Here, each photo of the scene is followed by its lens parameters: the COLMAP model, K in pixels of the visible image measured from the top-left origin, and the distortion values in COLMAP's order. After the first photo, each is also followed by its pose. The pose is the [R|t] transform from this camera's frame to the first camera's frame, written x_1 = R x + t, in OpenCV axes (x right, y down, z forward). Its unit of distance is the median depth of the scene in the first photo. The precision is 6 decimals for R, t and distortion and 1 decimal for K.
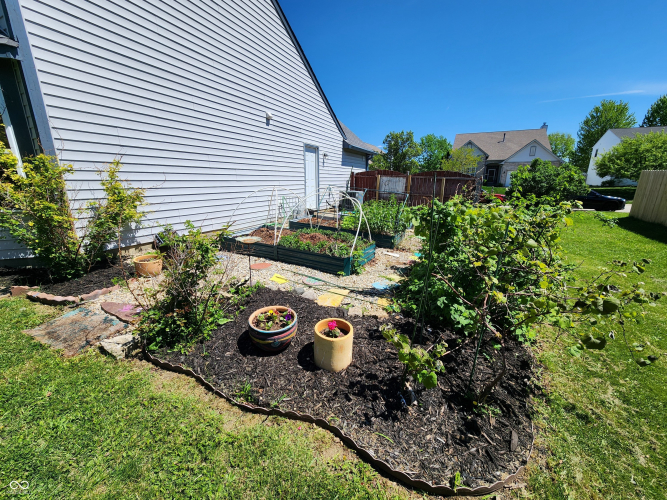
lens RADIAL K [[271.1, 0, 336.3], [0, 271.1, 247.0], [0, 0, 1]] dist [0.001443, -0.002089]
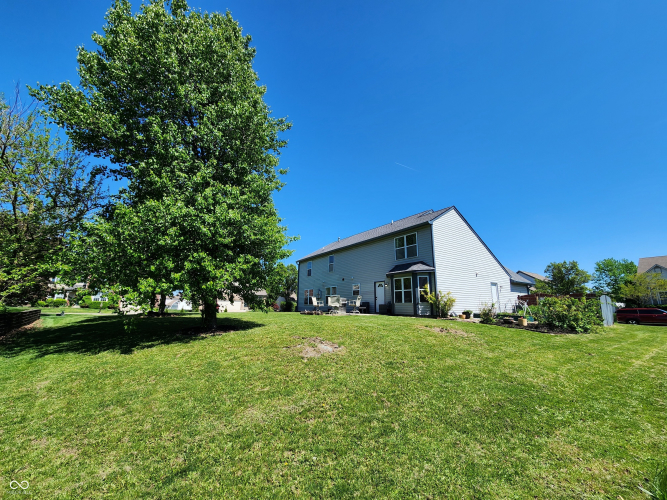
lens RADIAL K [[271.1, 0, 336.3], [0, 271.1, 247.0], [0, 0, 1]] dist [0.001443, -0.002089]
pose [[0.871020, -0.104237, -0.480061, -0.027890], [-0.123754, 0.899152, -0.419774, 0.097959], [0.475404, 0.425041, 0.770280, -0.314050]]
